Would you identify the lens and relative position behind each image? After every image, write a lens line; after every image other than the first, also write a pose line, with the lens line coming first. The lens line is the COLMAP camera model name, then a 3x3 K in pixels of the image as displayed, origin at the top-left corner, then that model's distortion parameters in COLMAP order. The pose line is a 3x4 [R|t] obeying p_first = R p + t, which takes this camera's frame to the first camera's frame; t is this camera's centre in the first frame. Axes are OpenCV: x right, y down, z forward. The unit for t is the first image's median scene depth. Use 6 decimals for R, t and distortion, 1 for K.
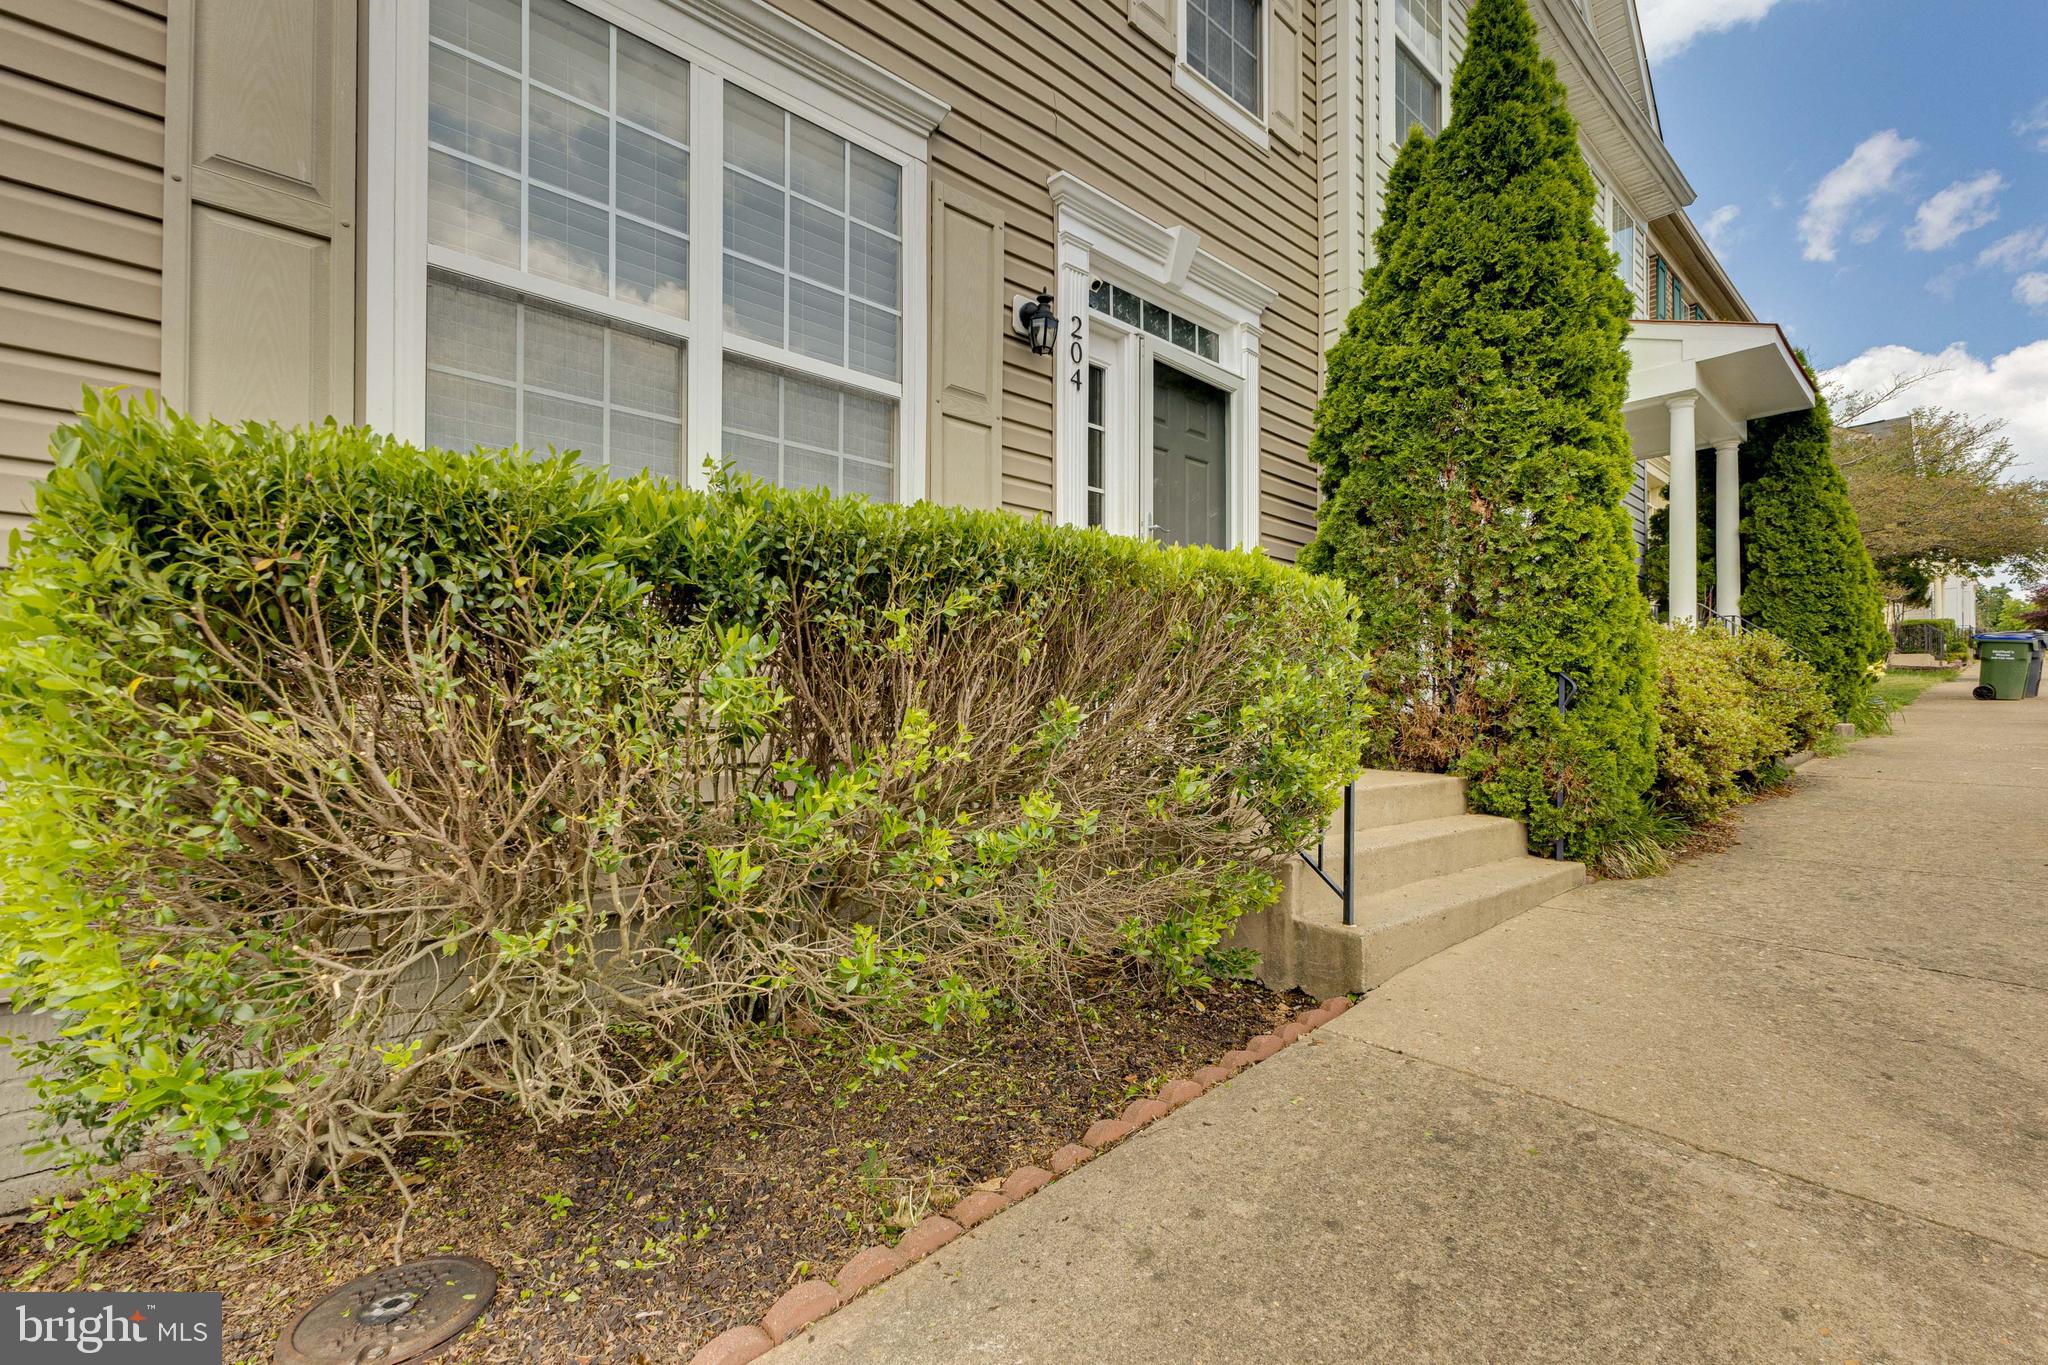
lens RADIAL K [[888.9, 0, 1027.4], [0, 888.9, 711.0], [0, 0, 1]] dist [0.013574, 0.000039]
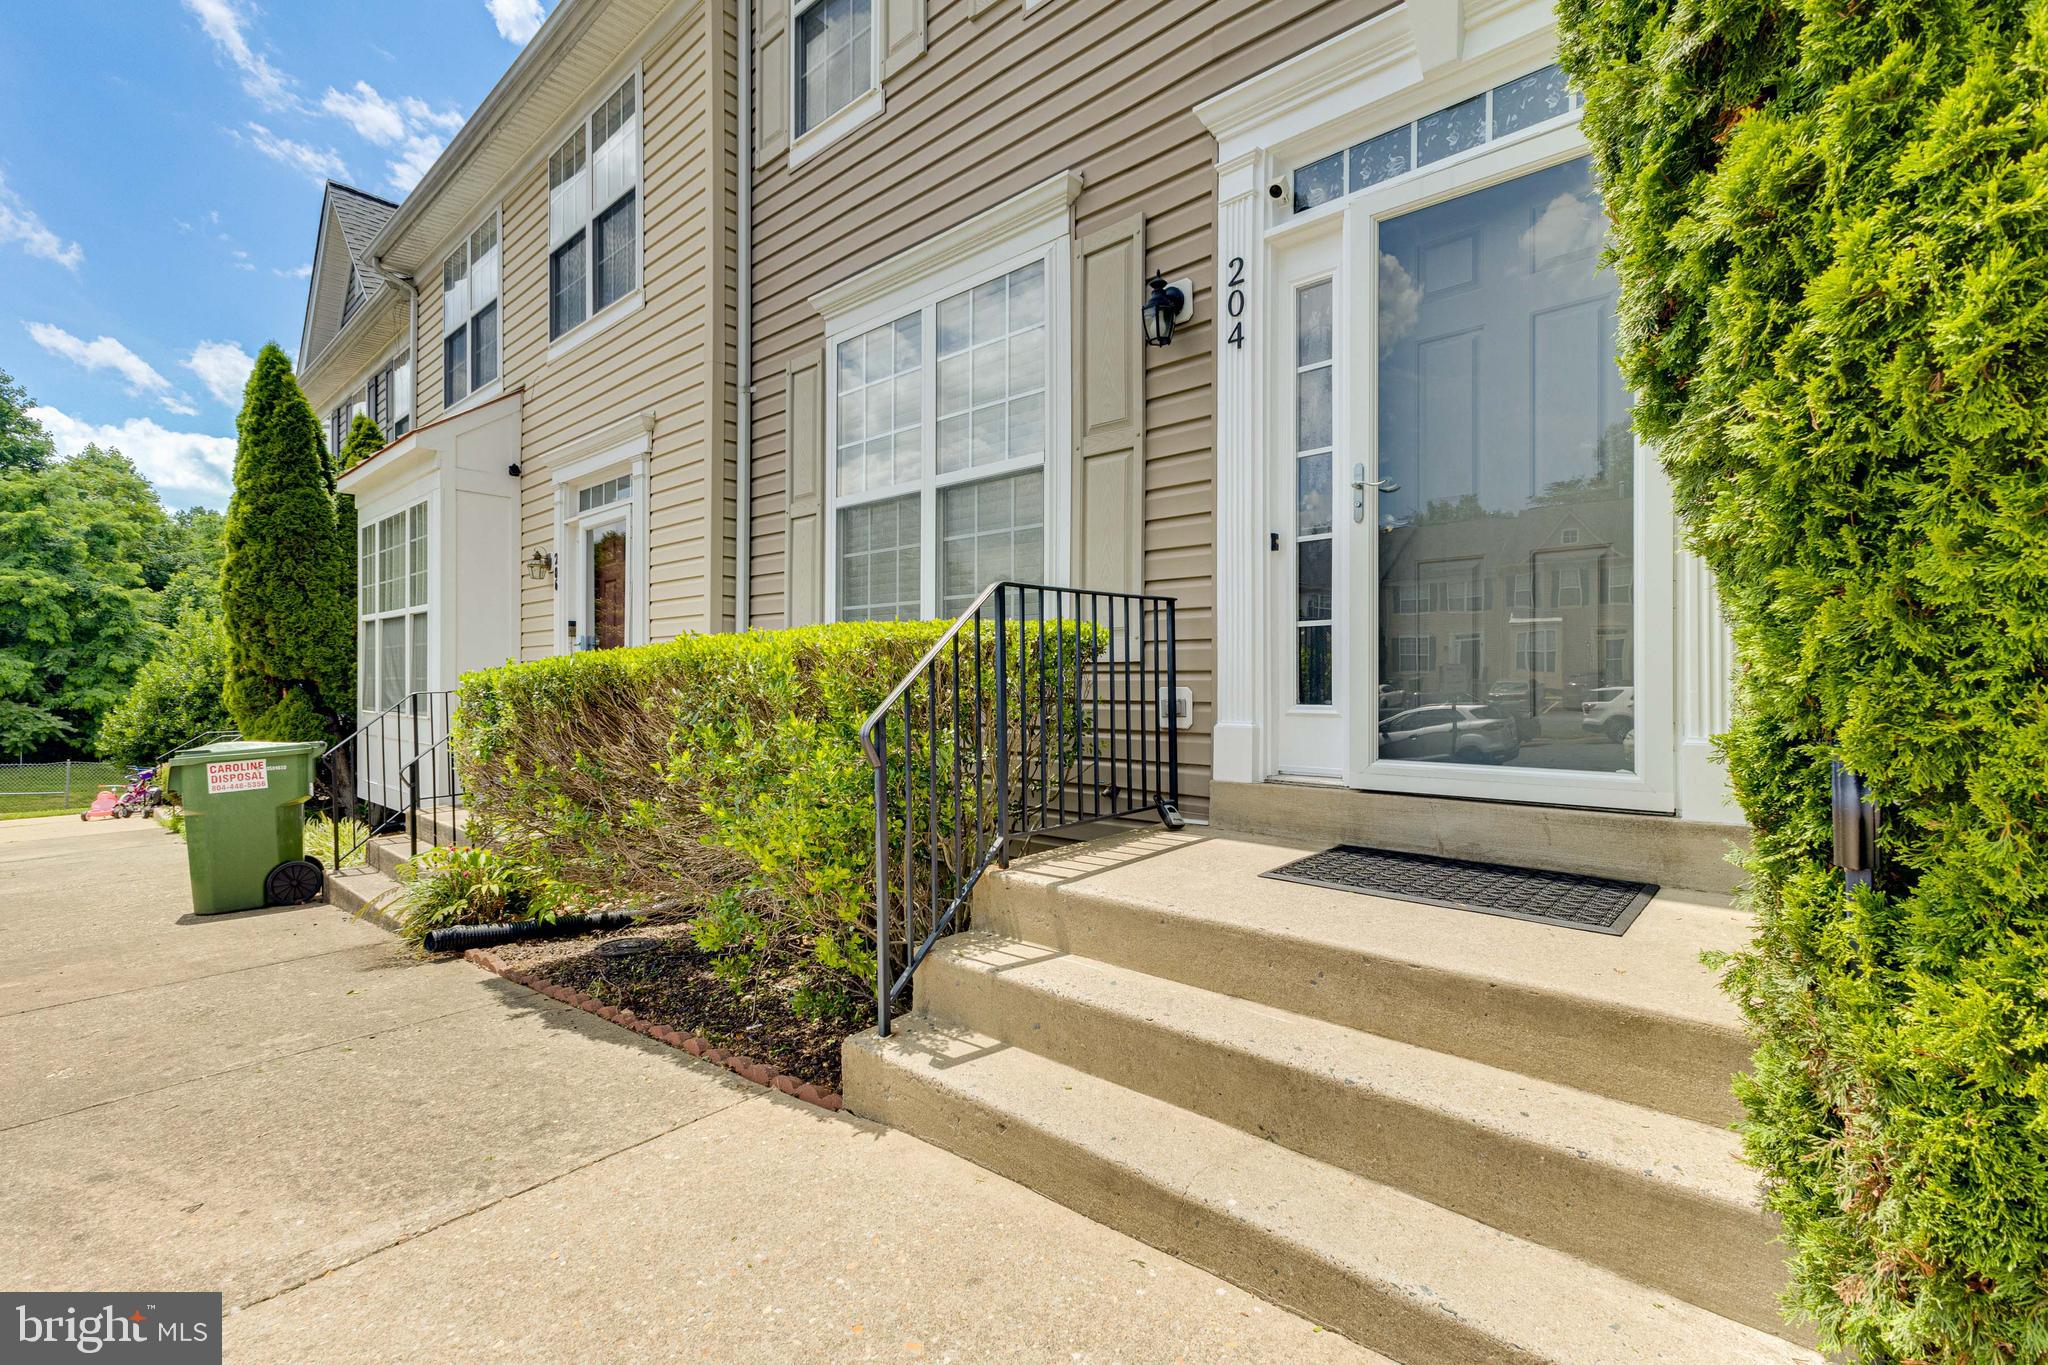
lens RADIAL K [[888.9, 0, 1026.6], [0, 888.9, 679.3], [0, 0, 1]] dist [0.013574, 0.000039]
pose [[0.109700, -0.000108, -0.993965, 0.944952], [0.008573, 0.999963, 0.000838, -0.072897], [0.993928, -0.008614, 0.109697, 0.817515]]
